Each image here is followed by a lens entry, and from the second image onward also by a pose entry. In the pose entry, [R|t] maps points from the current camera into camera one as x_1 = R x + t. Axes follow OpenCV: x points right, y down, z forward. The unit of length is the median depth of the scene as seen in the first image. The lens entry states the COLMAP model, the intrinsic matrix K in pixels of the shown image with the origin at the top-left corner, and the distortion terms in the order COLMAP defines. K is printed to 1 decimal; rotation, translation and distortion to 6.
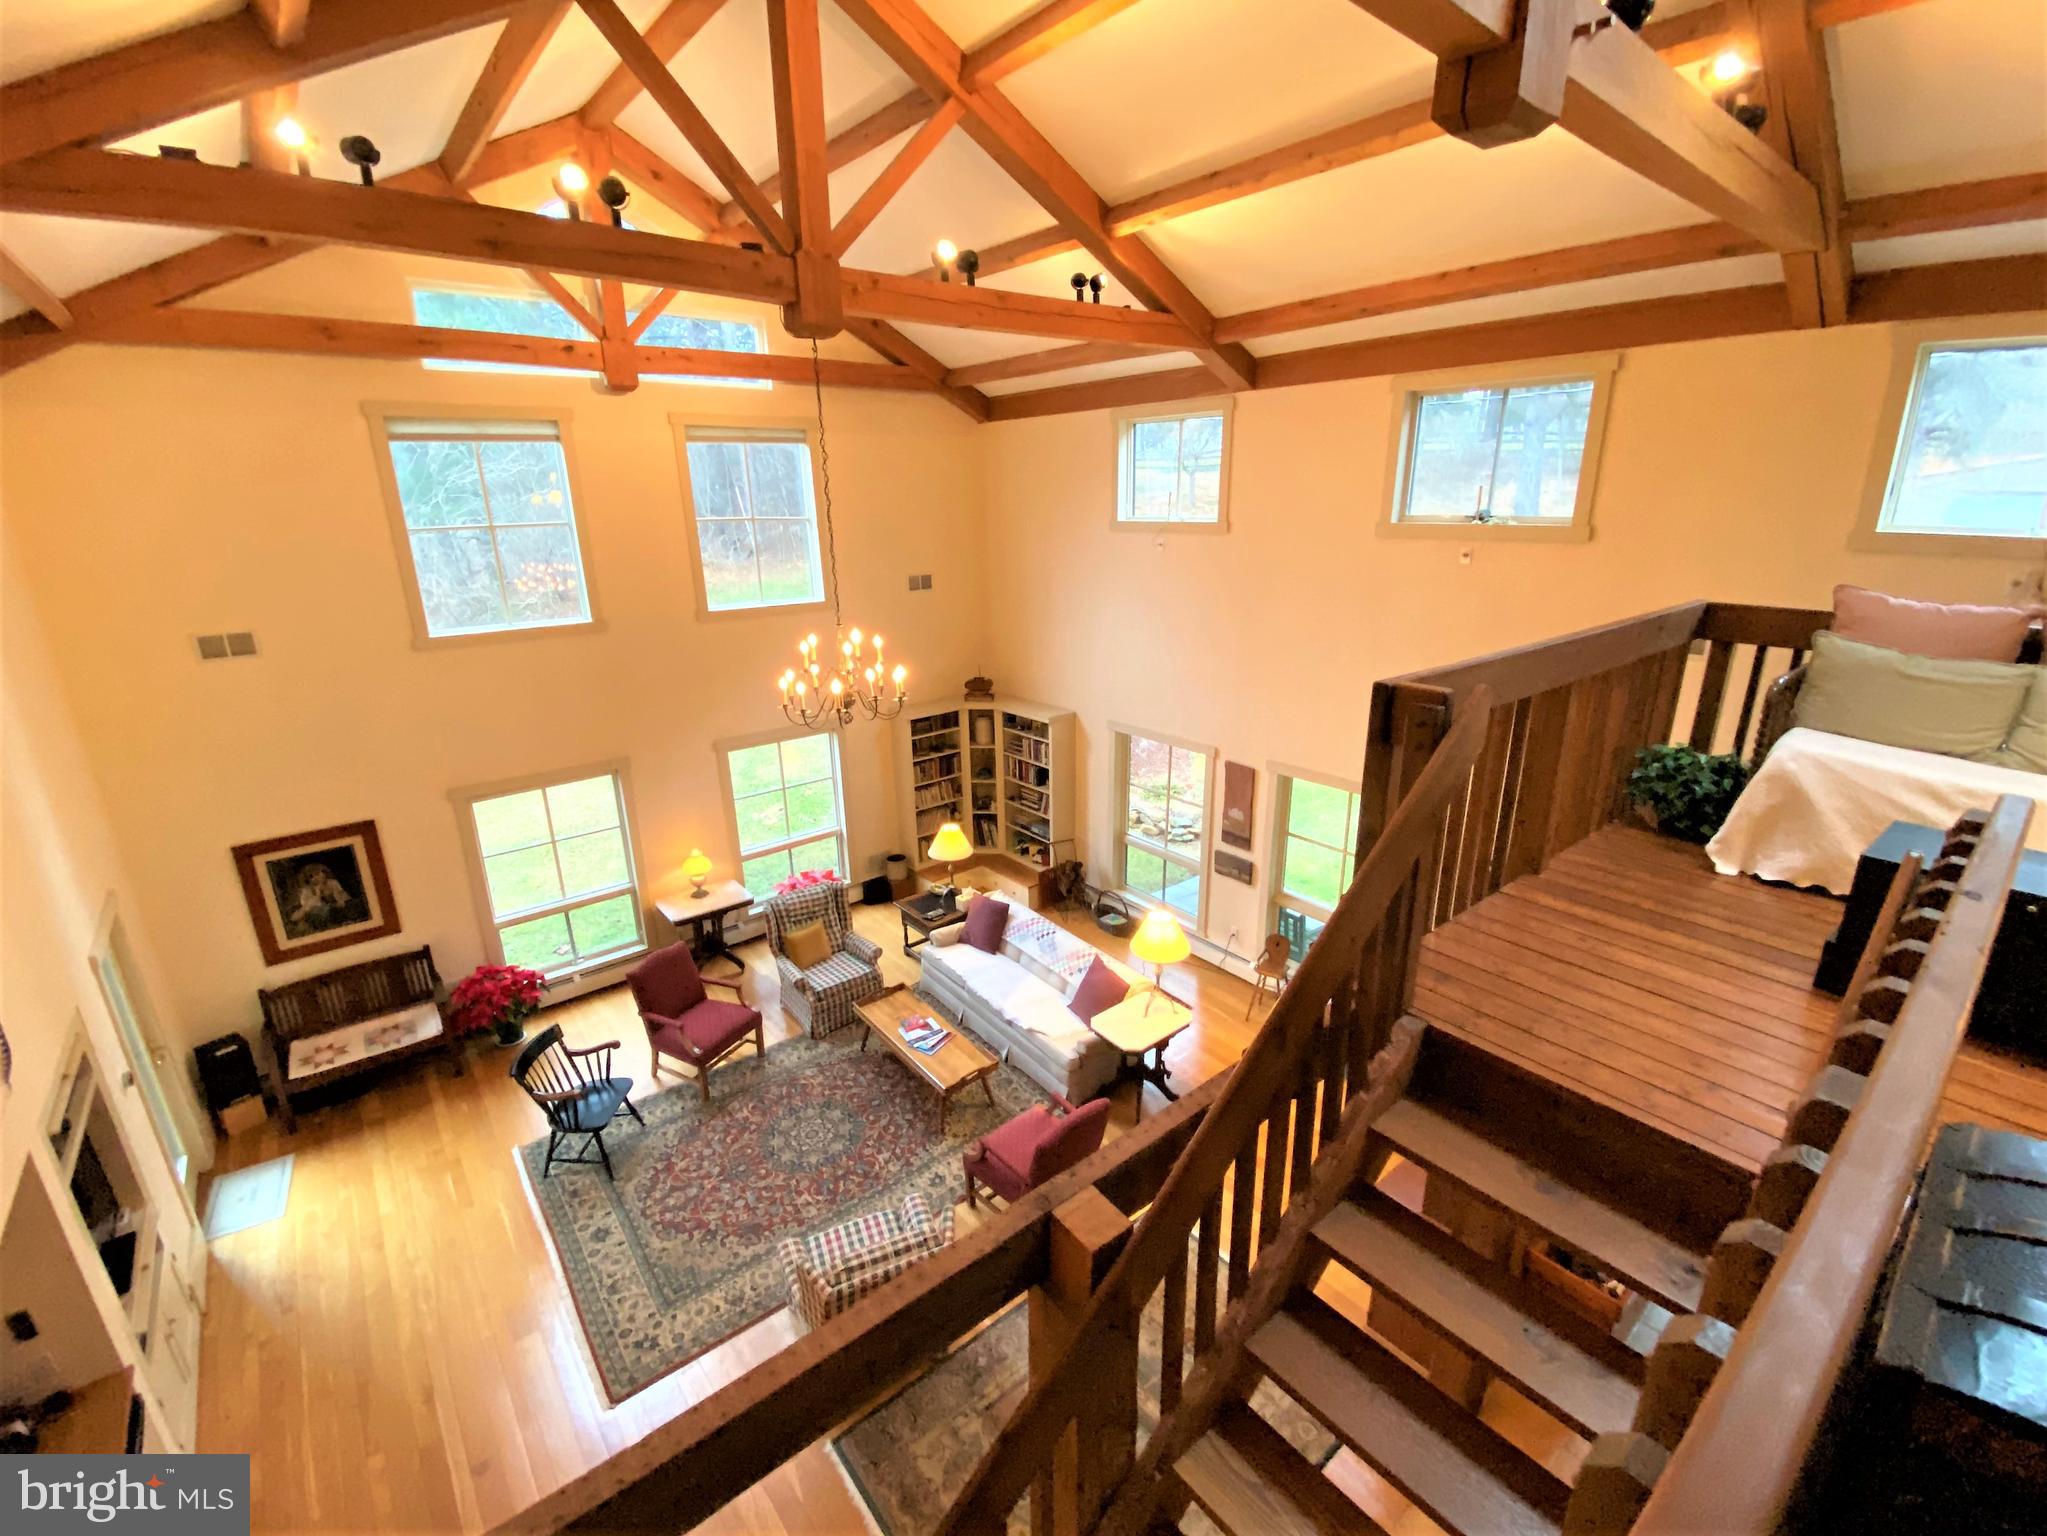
lens RADIAL K [[857.8, 0, 1050.5], [0, 857.8, 766.4], [0, 0, 1]] dist [0.000621, -0.000062]
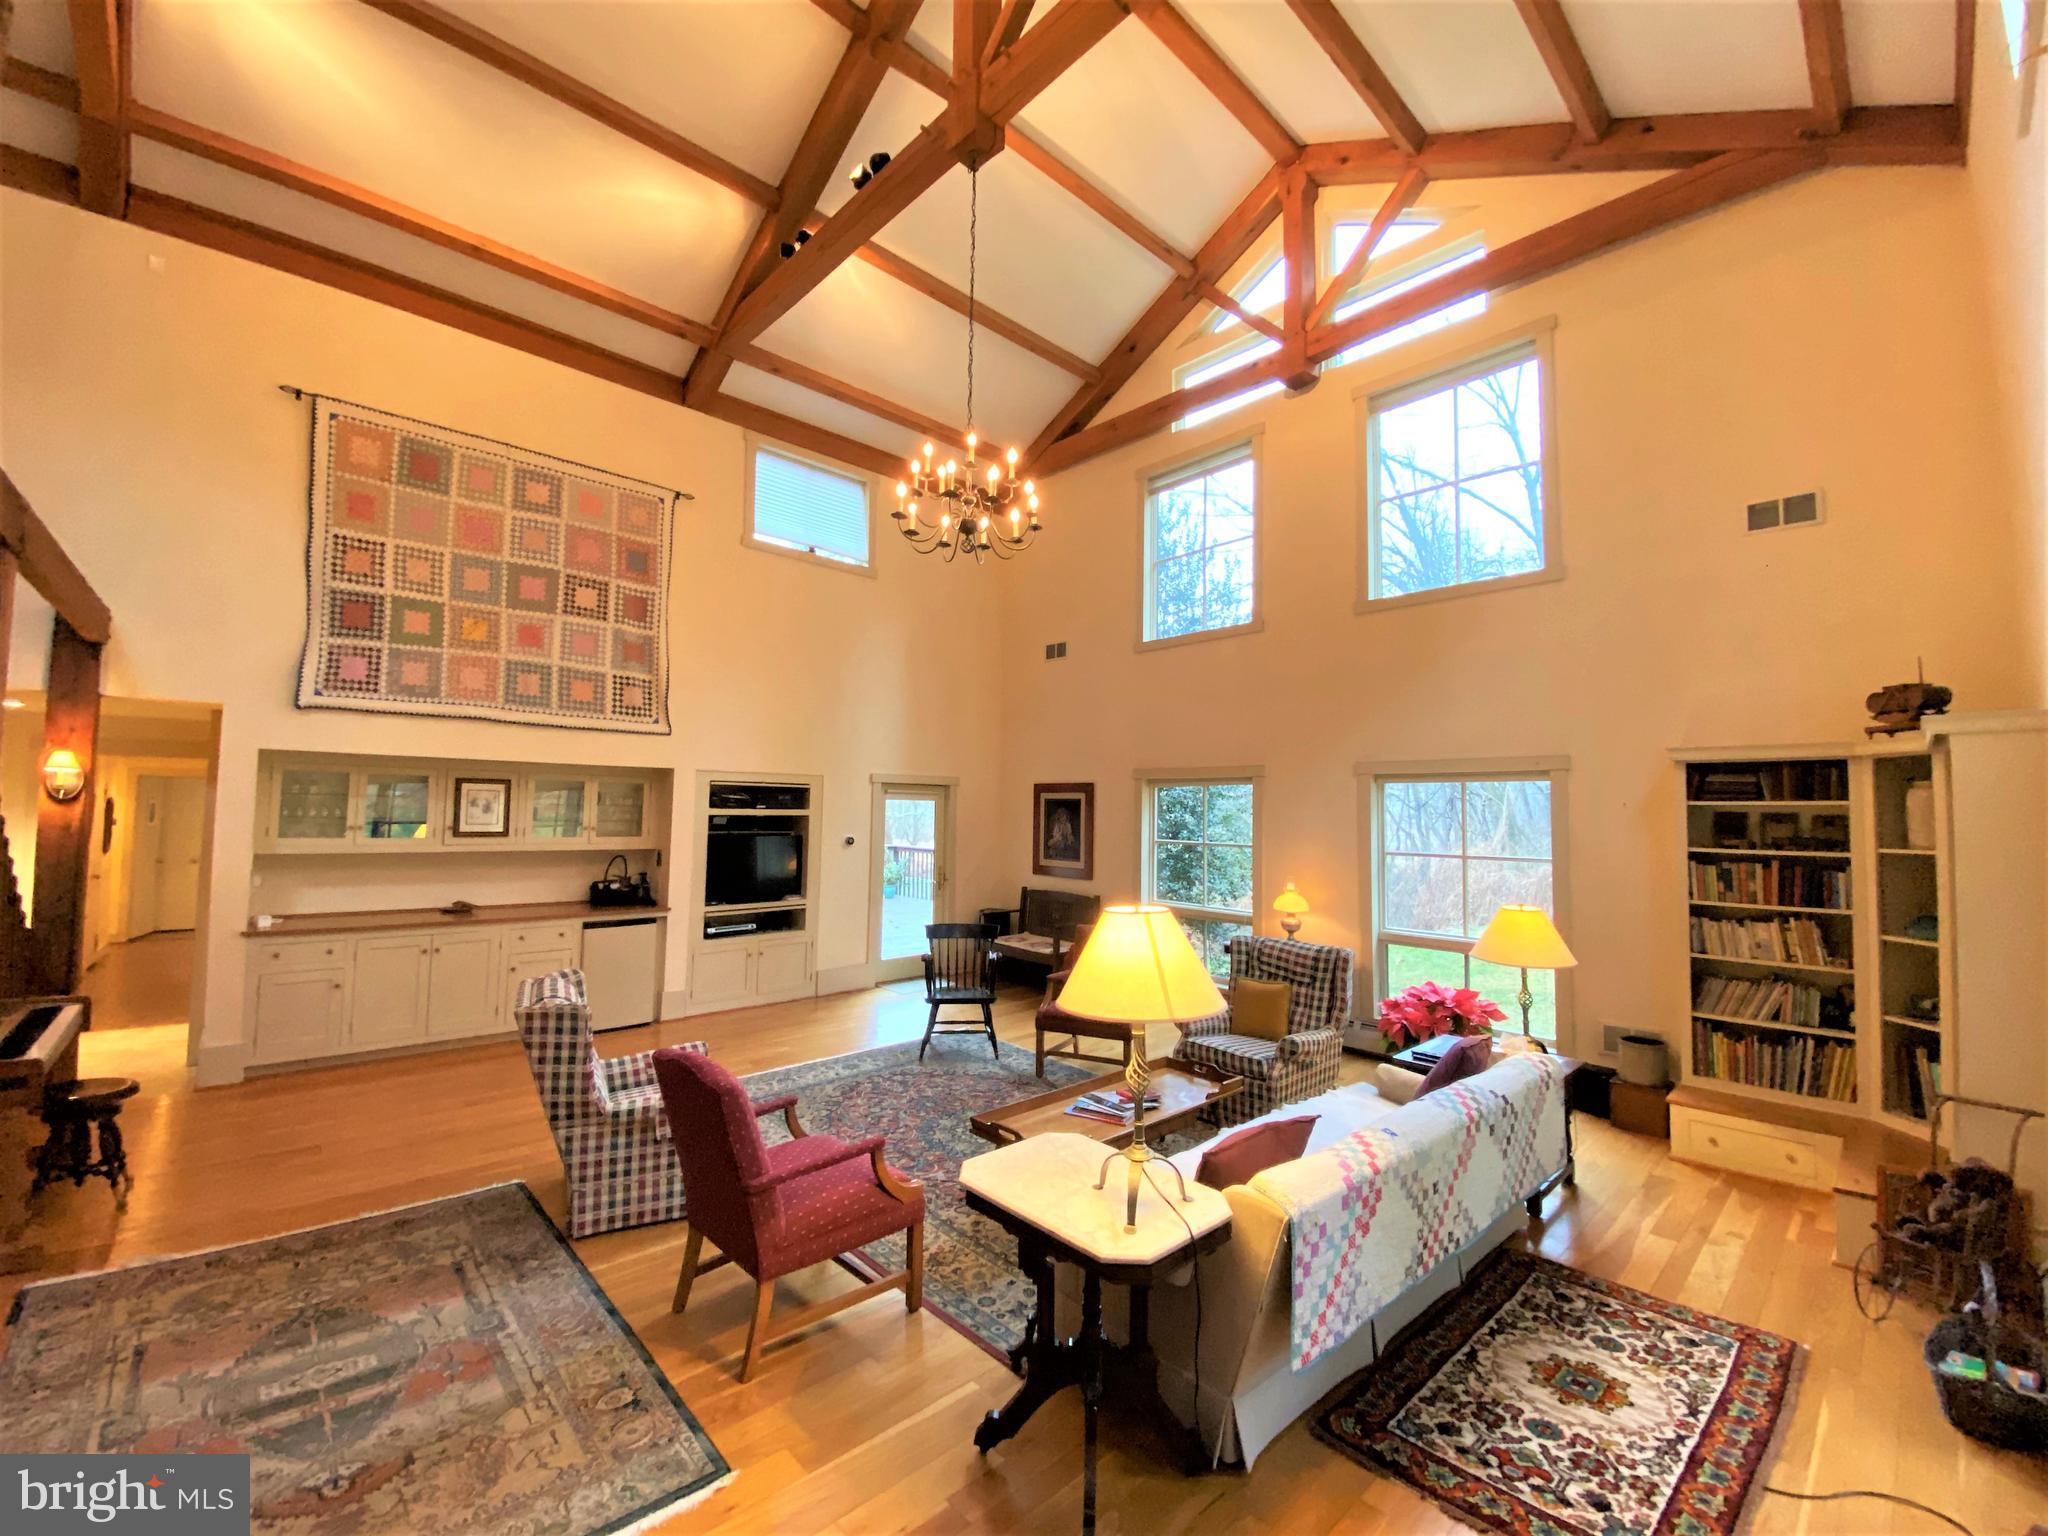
lens RADIAL K [[835.4, 0, 1024.0], [0, 835.4, 768.0], [0, 0, 1]] dist [-0.003344, -0.000533]
pose [[0.031595, -0.048116, -0.998342, 0.374863], [-0.313966, 0.947804, -0.055616, 0.116376], [0.948908, 0.315203, 0.014839, 0.710991]]
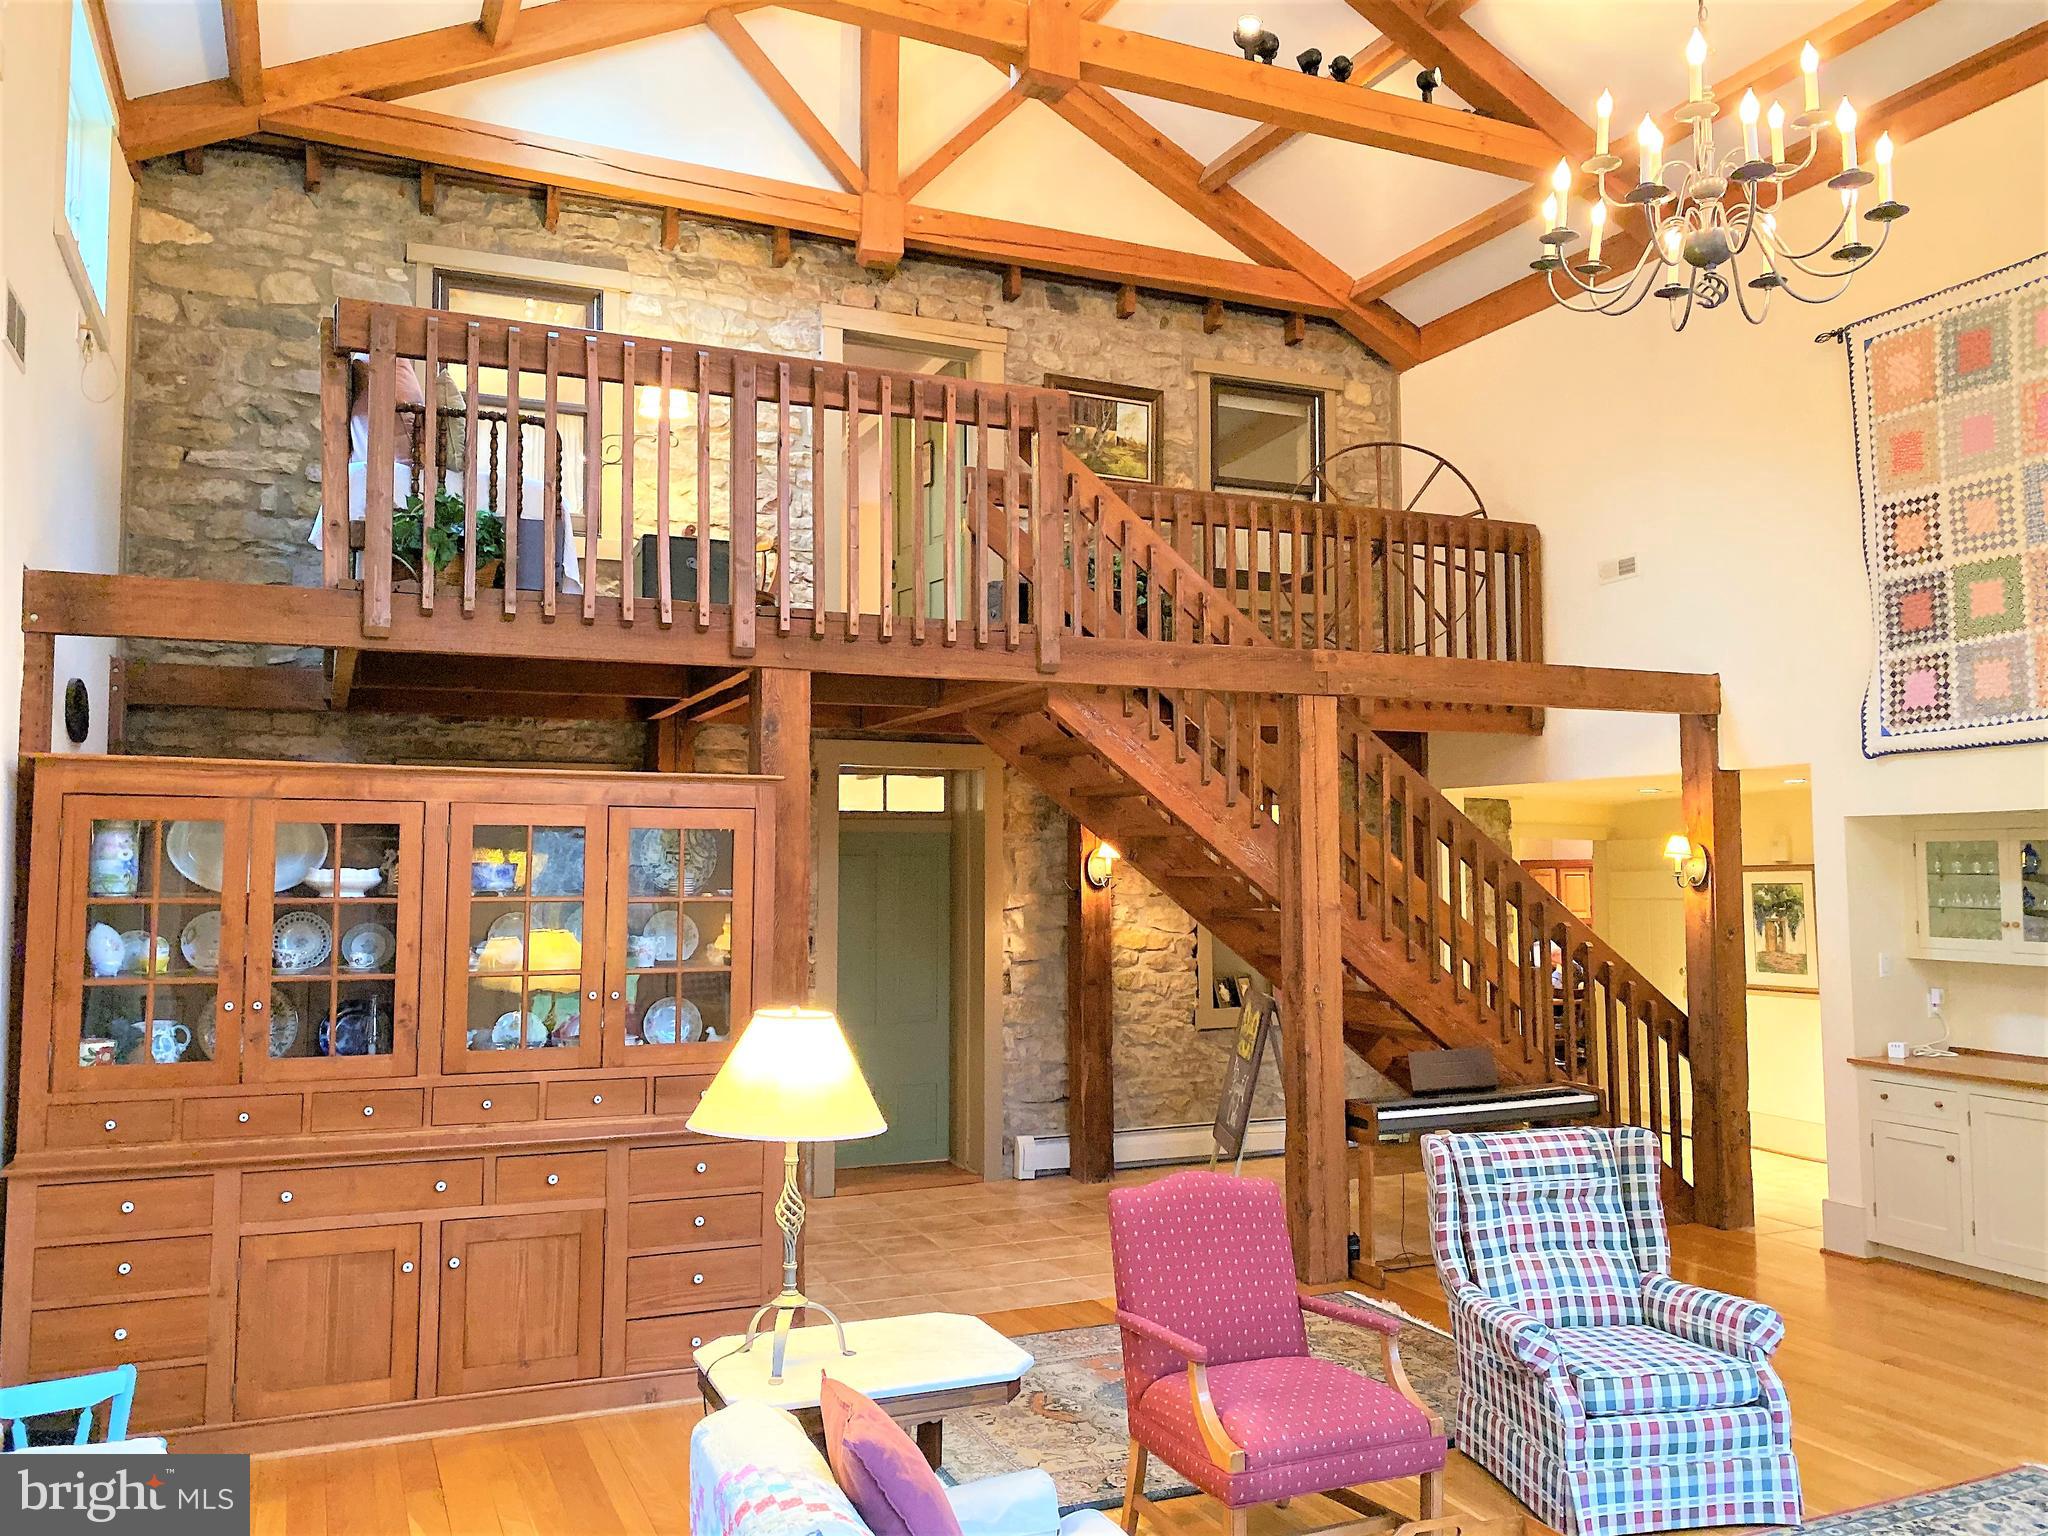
lens RADIAL K [[1533.4, 0, 1024.0], [0, 1533.4, 768.0], [0, 0, 1]] dist [0.001745, -0.006785]
pose [[-0.956819, 0.026495, 0.289473, -0.087228], [0.093852, 0.970663, 0.221373, -0.019990], [-0.275116, 0.238981, -0.931235, 1.118564]]
